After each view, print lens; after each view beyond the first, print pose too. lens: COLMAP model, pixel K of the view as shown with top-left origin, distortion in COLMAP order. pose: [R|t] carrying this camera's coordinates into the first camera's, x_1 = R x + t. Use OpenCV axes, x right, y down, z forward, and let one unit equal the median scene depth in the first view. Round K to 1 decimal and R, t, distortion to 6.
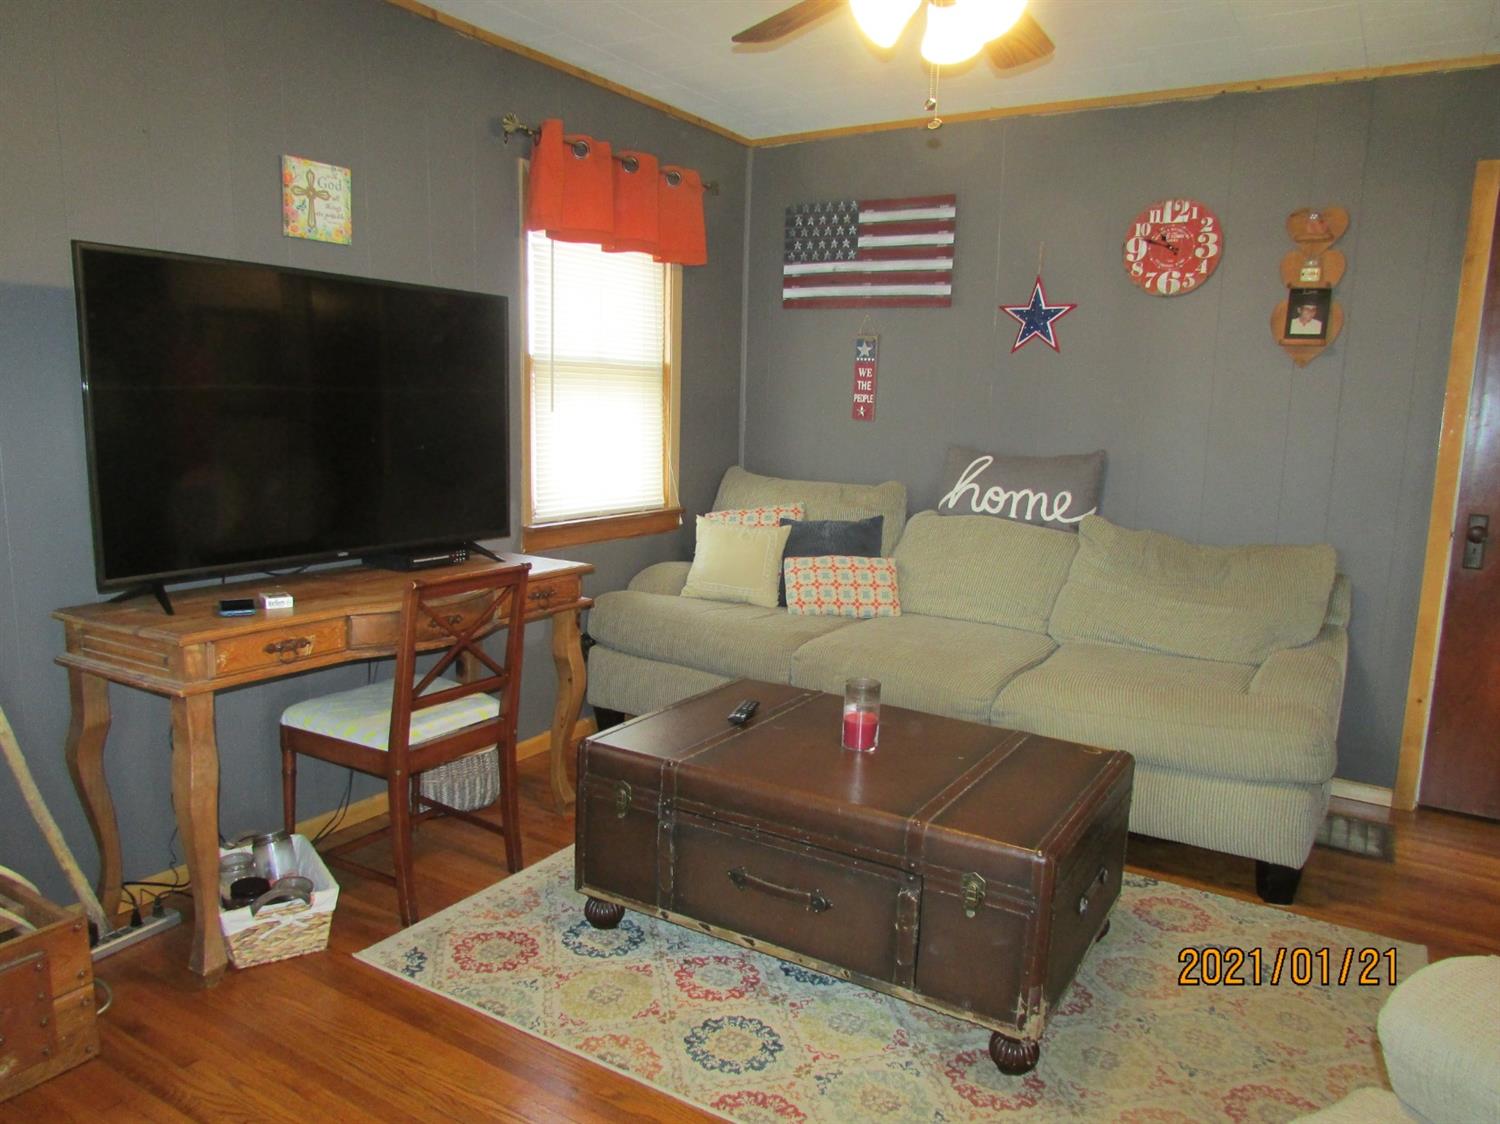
lens RADIAL K [[1081.3, 0, 745.6], [0, 1081.3, 564.1], [0, 0, 1]] dist [-0.016257, 0.003816]
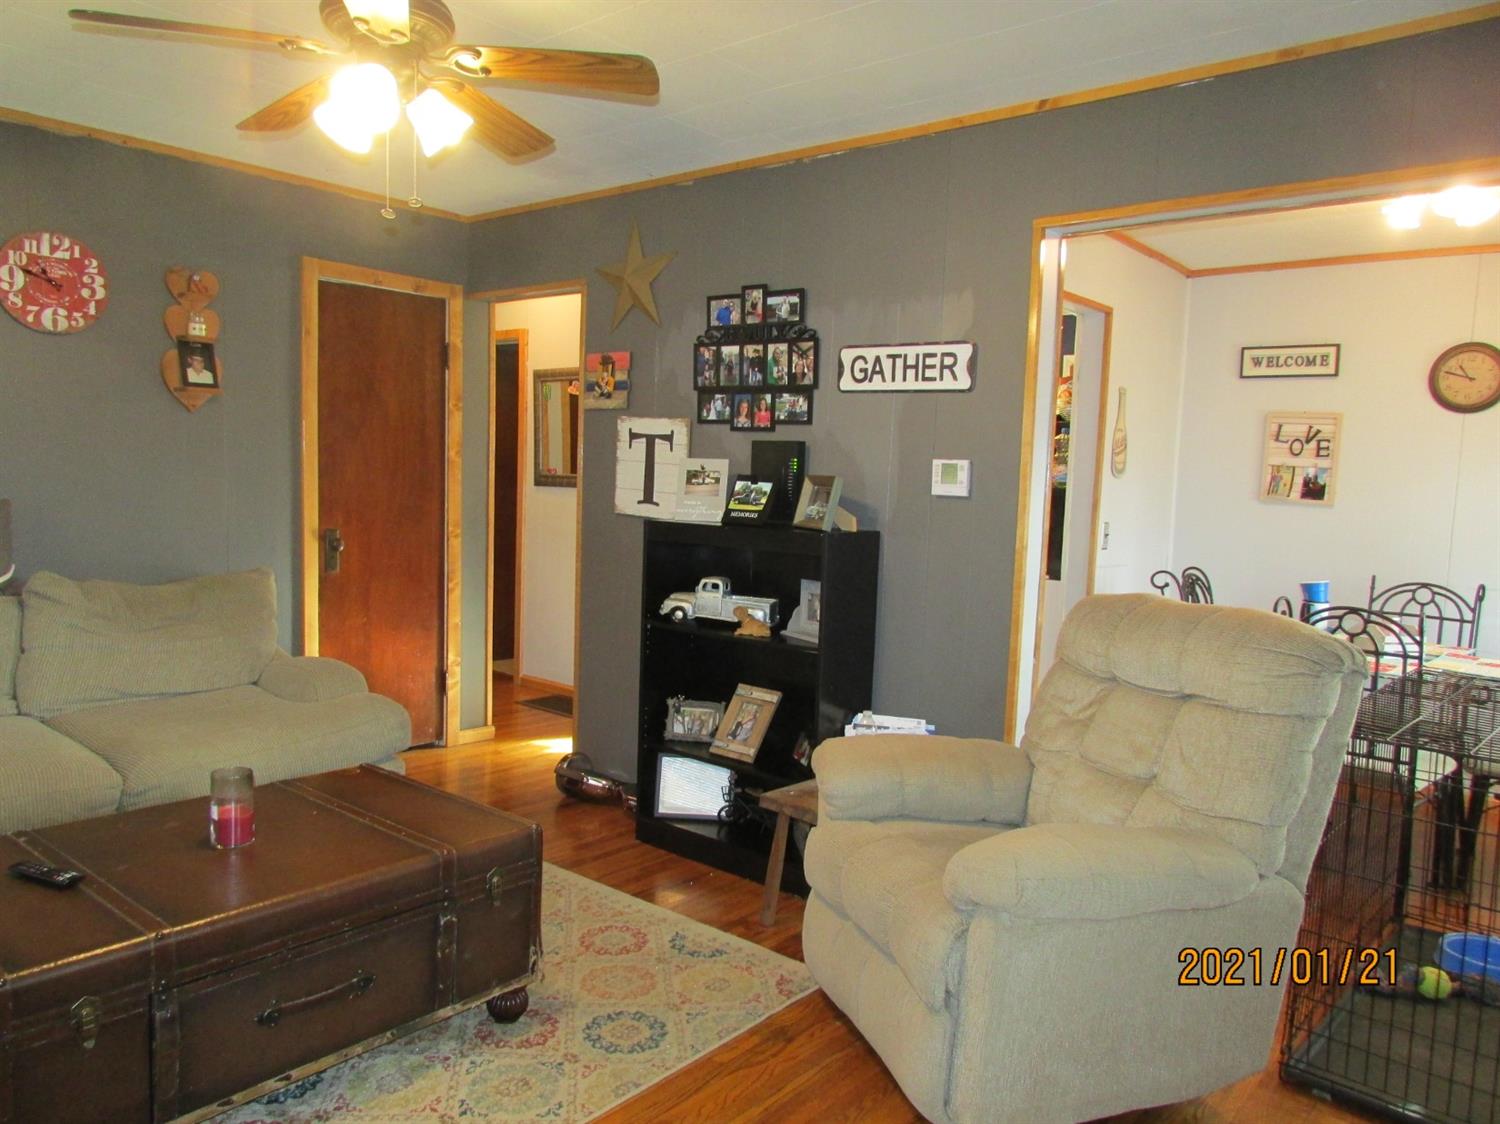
lens RADIAL K [[1081.3, 0, 757.1], [0, 1081.3, 555.0], [0, 0, 1]] dist [-0.016257, 0.003816]
pose [[0.163238, -0.116855, 0.979642, -0.463718], [0.124162, 0.987499, 0.097103, -0.072292], [-0.978743, 0.105784, 0.175706, 0.253641]]
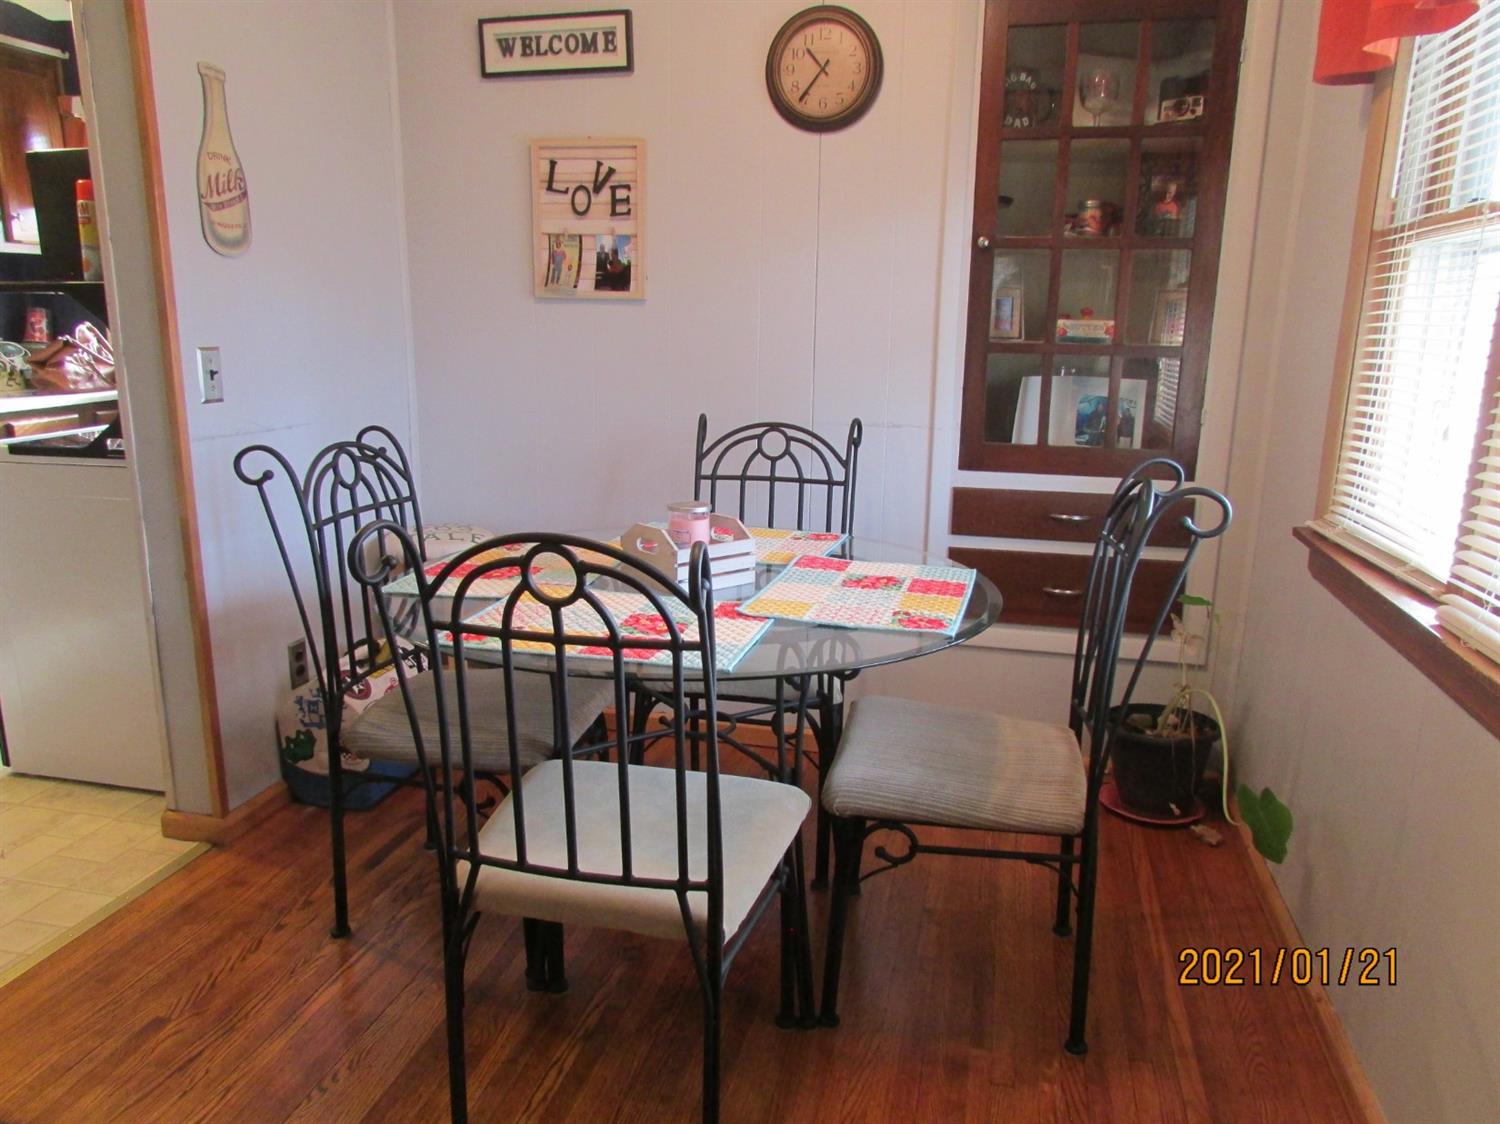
lens RADIAL K [[1081.3, 0, 742.6], [0, 1081.3, 563.2], [0, 0, 1]] dist [-0.016257, 0.003816]
pose [[-0.304814, -0.259756, 0.916305, -0.258030], [0.132680, 0.941127, 0.310929, -0.038376], [-0.943125, 0.216351, -0.252405, 0.155939]]
